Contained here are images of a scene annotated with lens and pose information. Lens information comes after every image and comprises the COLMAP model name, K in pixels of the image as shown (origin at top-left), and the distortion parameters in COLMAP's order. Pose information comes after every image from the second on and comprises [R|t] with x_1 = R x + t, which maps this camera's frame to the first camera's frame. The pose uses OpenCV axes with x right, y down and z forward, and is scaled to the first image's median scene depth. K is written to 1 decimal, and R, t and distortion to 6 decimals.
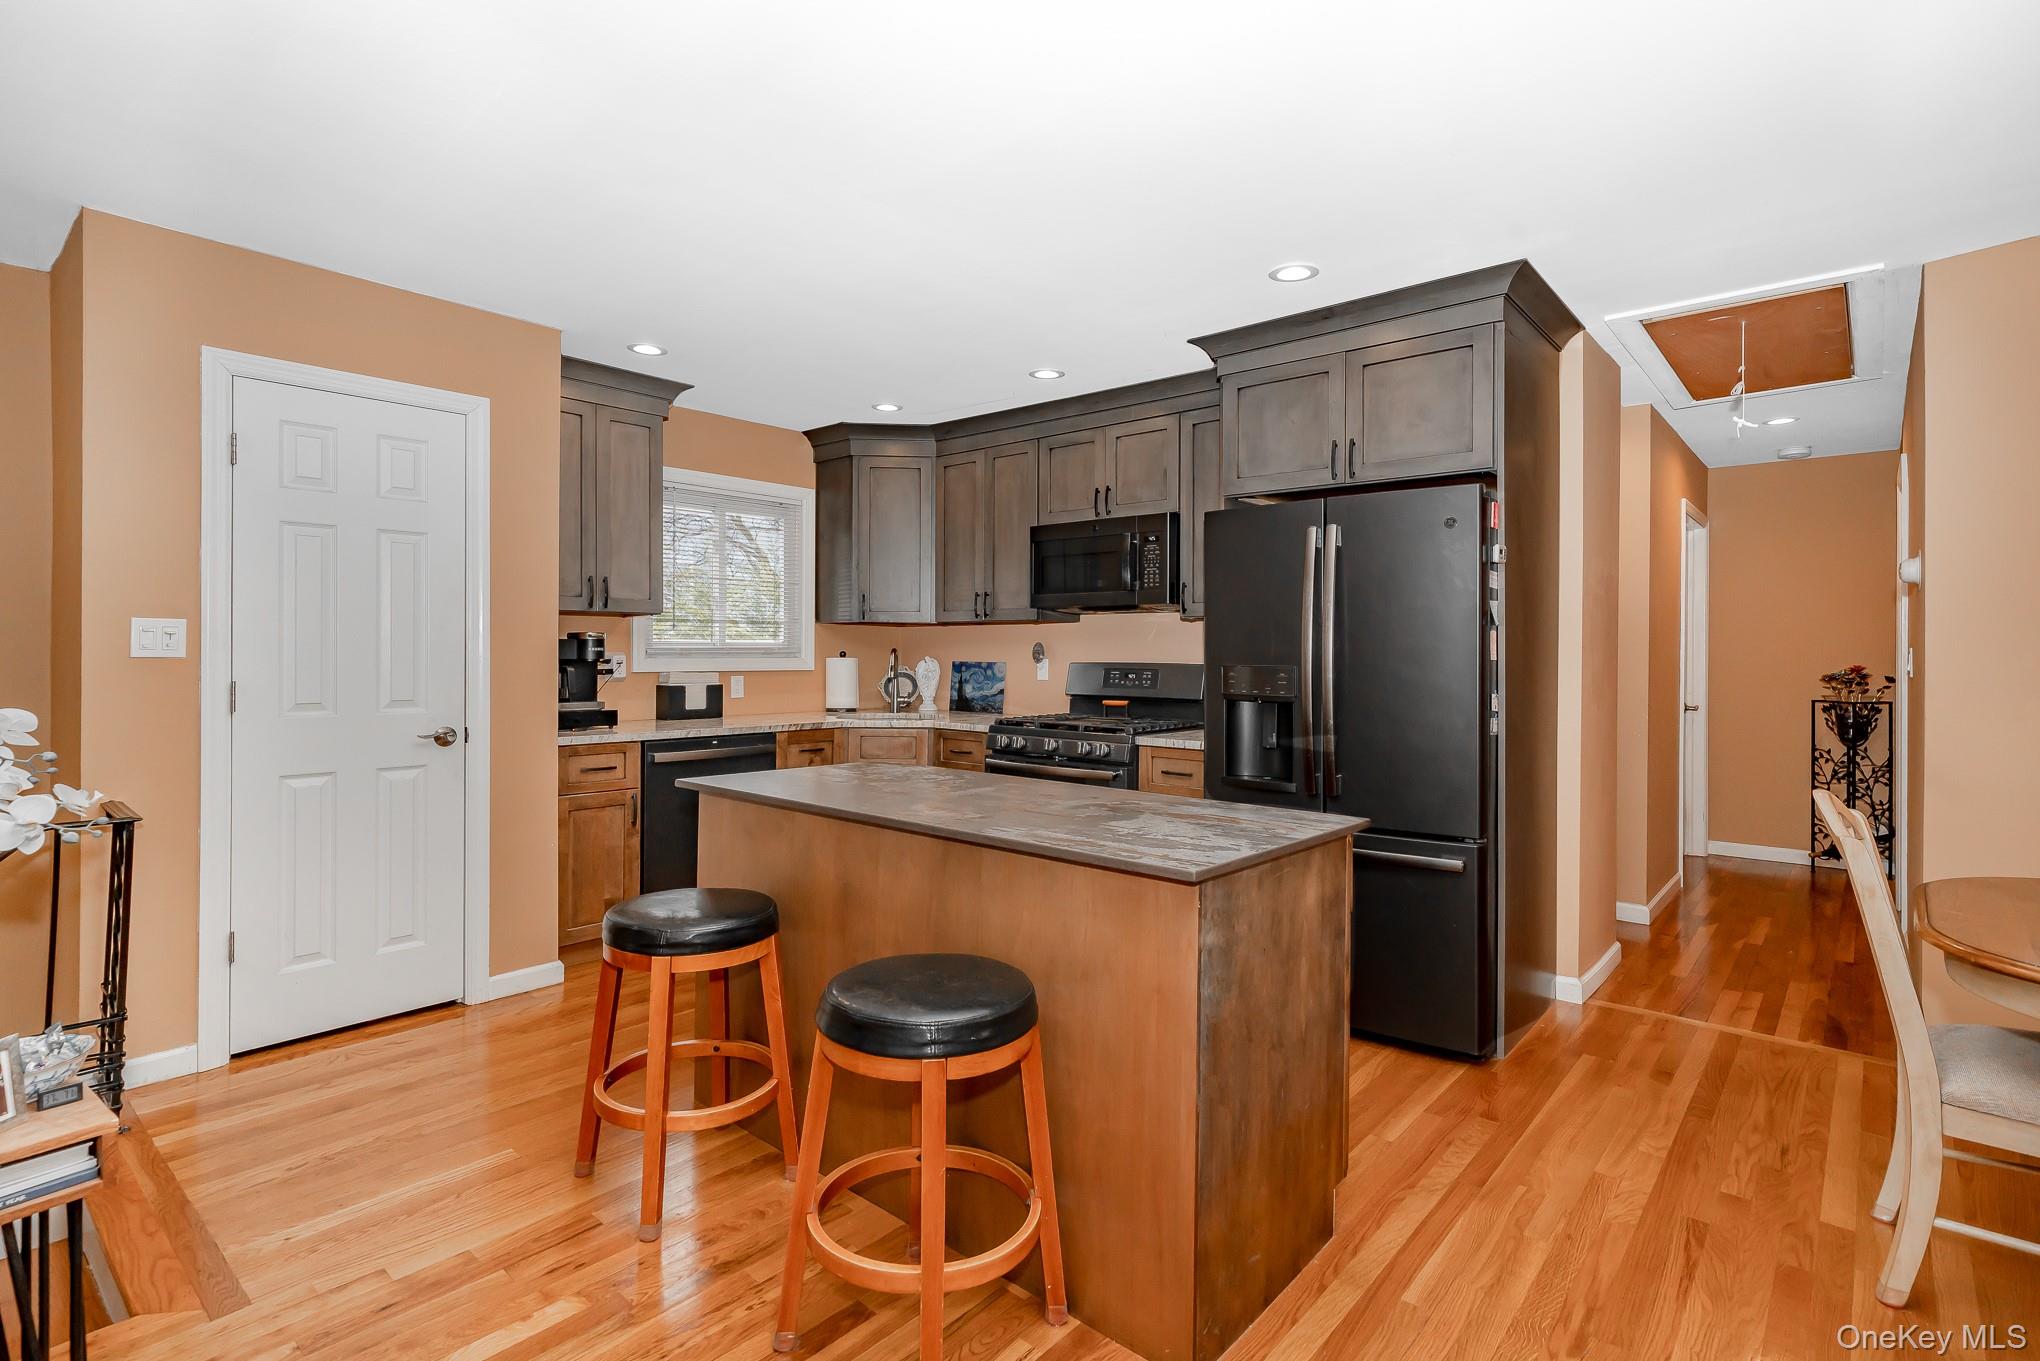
lens RADIAL K [[1008.6, 0, 976.4], [0, 1008.6, 655.7], [0, 0, 1]] dist [0.018933, -0.002105]
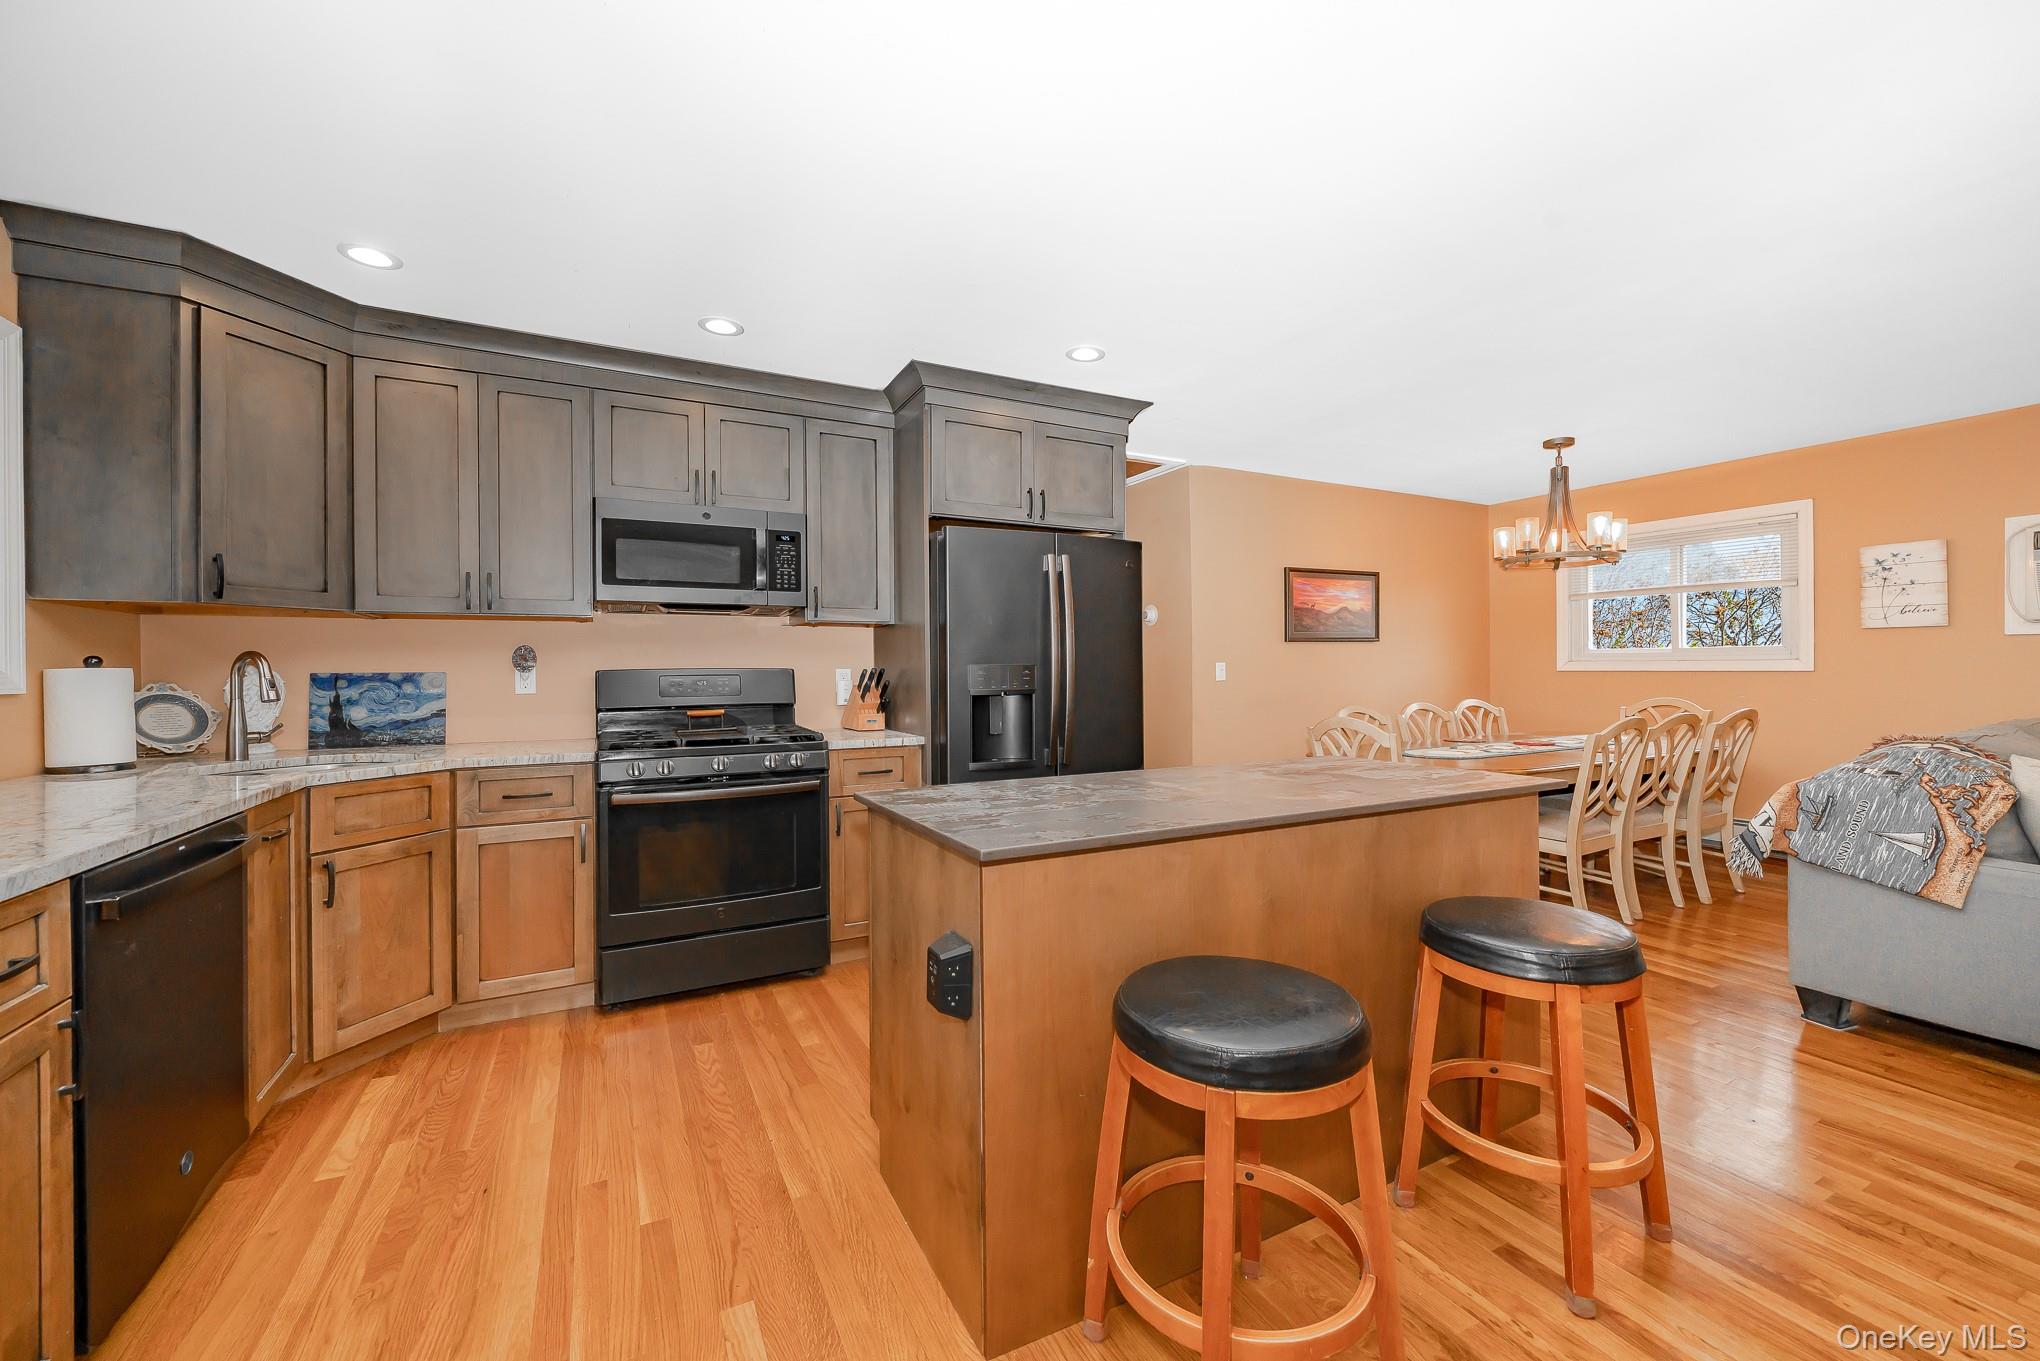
lens RADIAL K [[806.8, 0, 1025.5], [0, 806.8, 662.0], [0, 0, 1]] dist [0.010647, -0.002703]
pose [[0.331016, 0.002433, 0.943622, -0.471978], [0.015259, 0.999852, -0.007931, 0.012233], [-0.943502, 0.017024, 0.330930, 0.521524]]
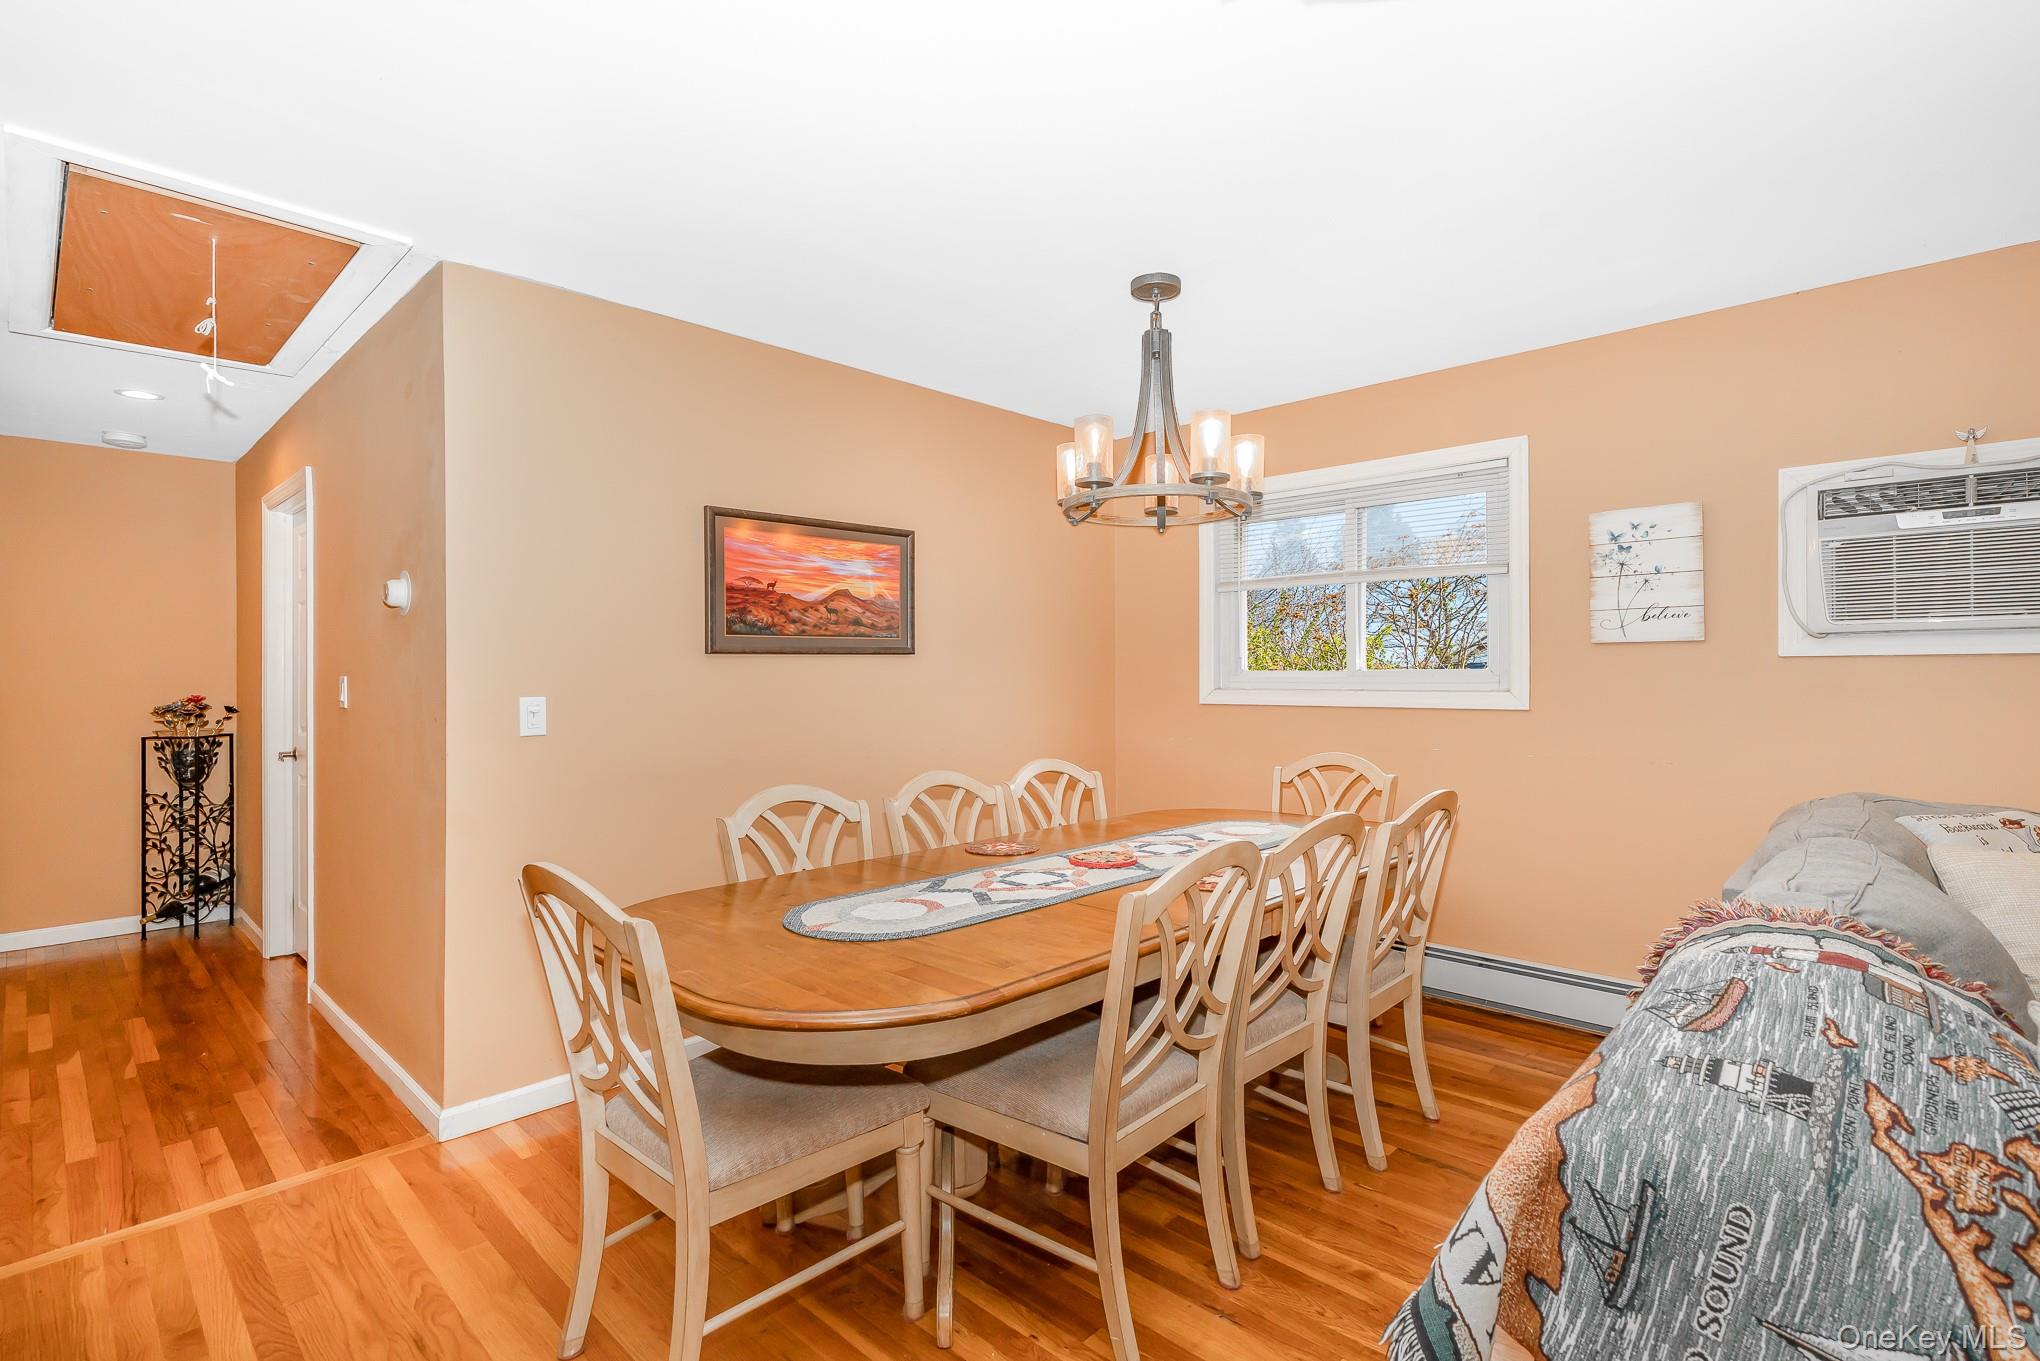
lens RADIAL K [[947.4, 0, 1027.0], [0, 947.4, 671.2], [0, 0, 1]] dist [0.003474, 0.000798]
pose [[0.026417, -0.001127, 0.999650, 0.058062], [0.011735, 0.999931, 0.000817, -0.004868], [-0.999582, 0.011709, 0.026429, 0.302186]]
